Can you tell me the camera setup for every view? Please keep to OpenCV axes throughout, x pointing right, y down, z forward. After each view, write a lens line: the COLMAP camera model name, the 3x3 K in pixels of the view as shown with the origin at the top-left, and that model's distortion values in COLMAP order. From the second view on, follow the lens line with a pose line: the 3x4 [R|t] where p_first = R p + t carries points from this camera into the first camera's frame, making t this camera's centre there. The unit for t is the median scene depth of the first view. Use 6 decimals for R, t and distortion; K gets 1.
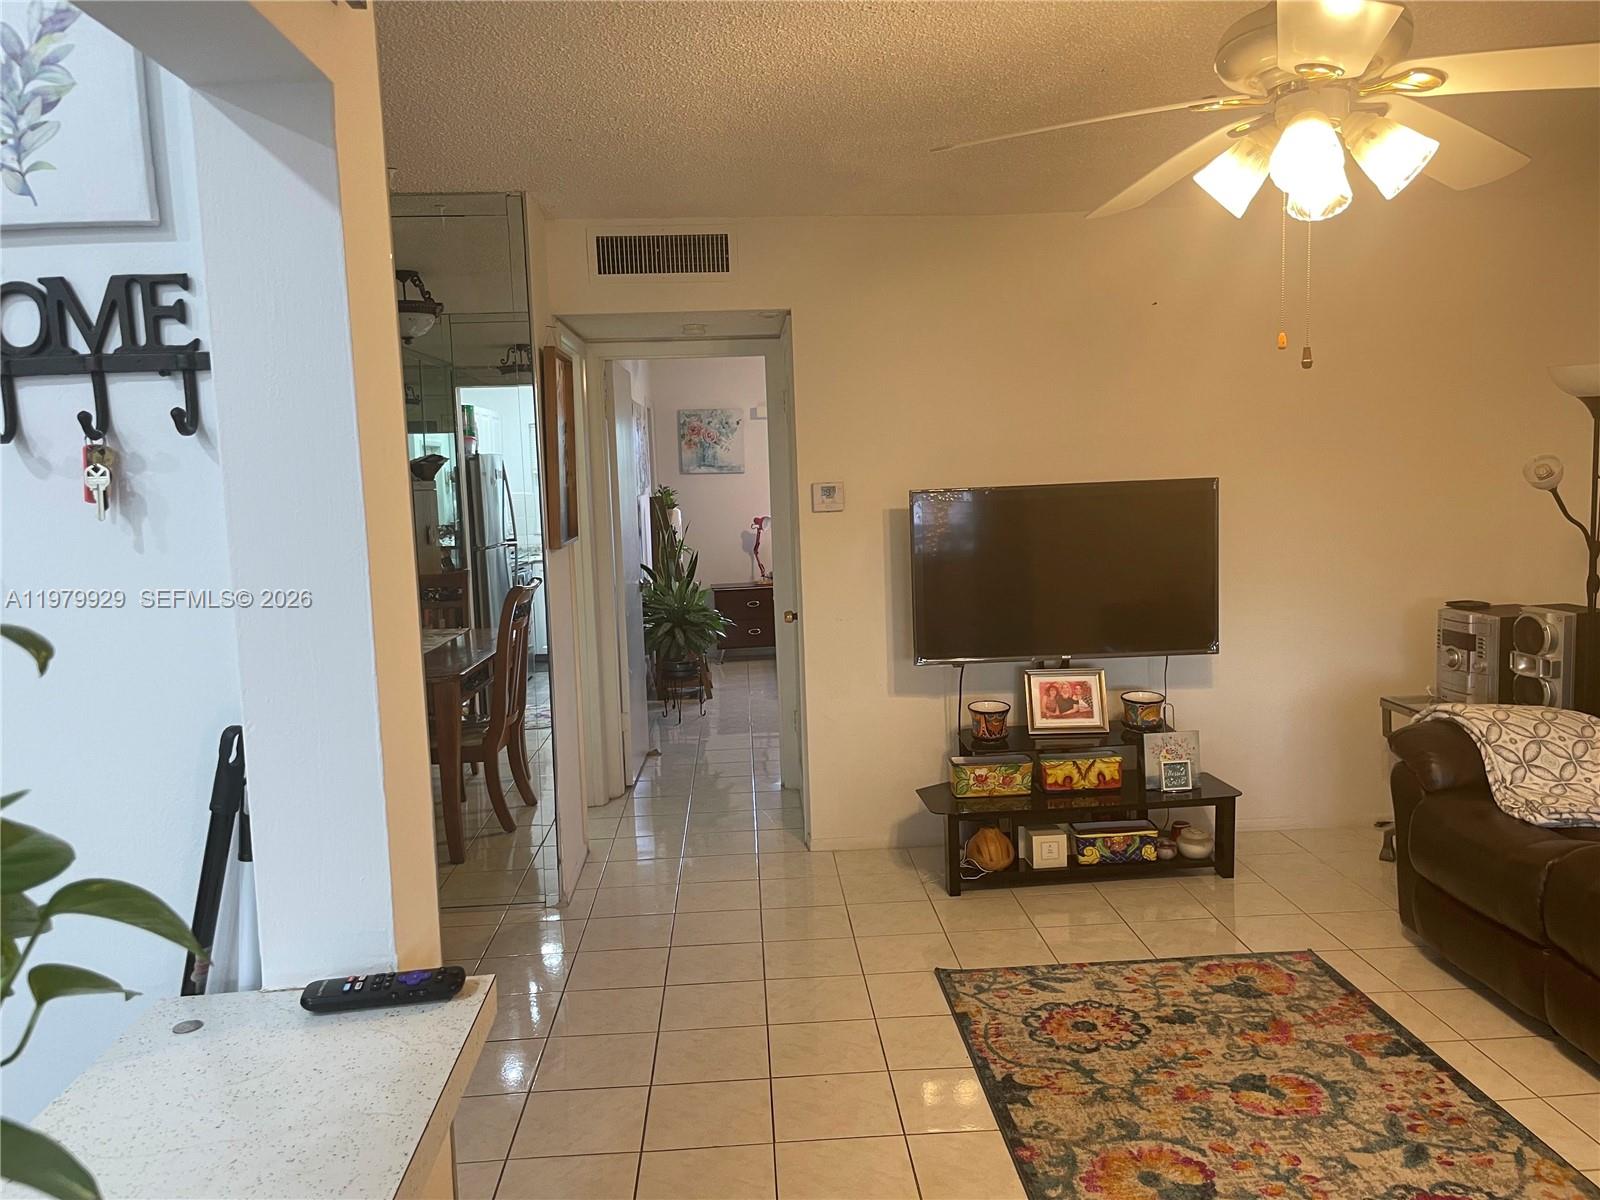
lens RADIAL K [[1211.3, 0, 799.4], [0, 1211.3, 593.3], [0, 0, 1]] dist [0.078356, -0.110502]
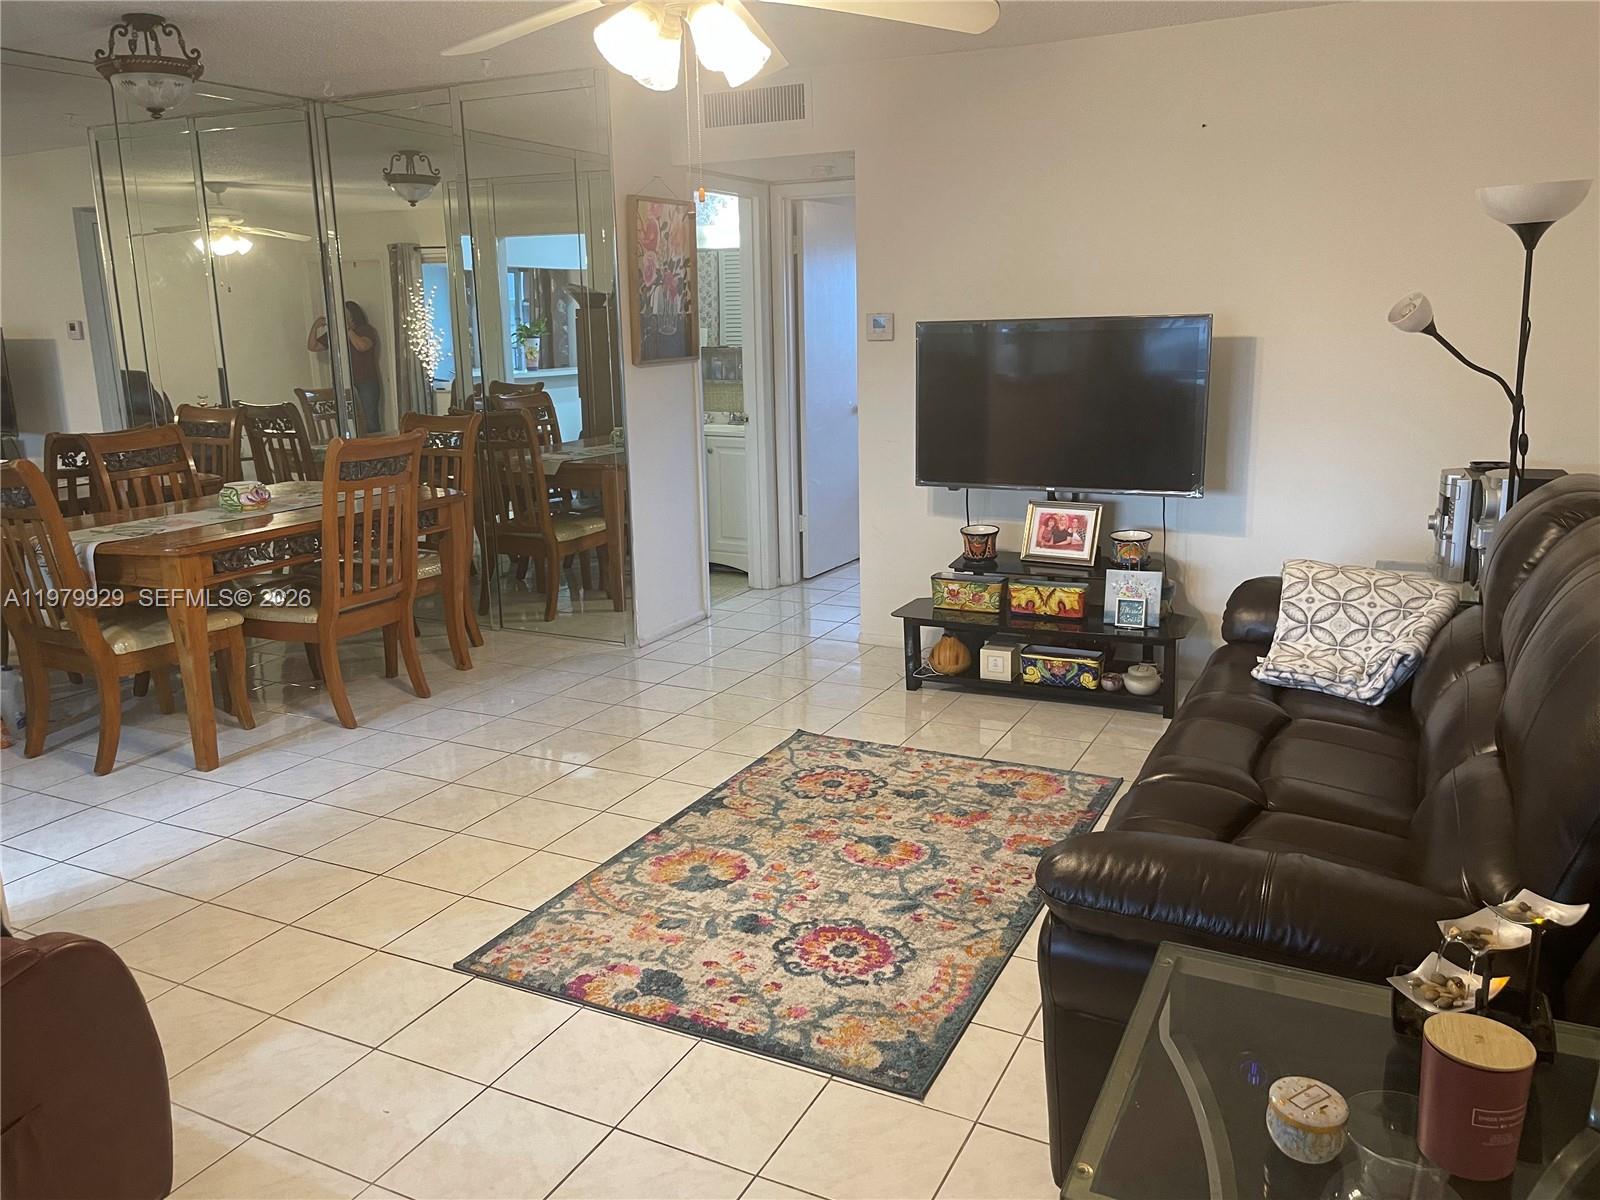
lens RADIAL K [[1211.3, 0, 811.9], [0, 1211.3, 587.4], [0, 0, 1]] dist [0.078356, -0.110502]
pose [[0.869824, 0.123203, -0.477731, 0.569718], [-0.059829, 0.987512, 0.145739, -0.004236], [0.489721, -0.098185, 0.866333, -0.010073]]
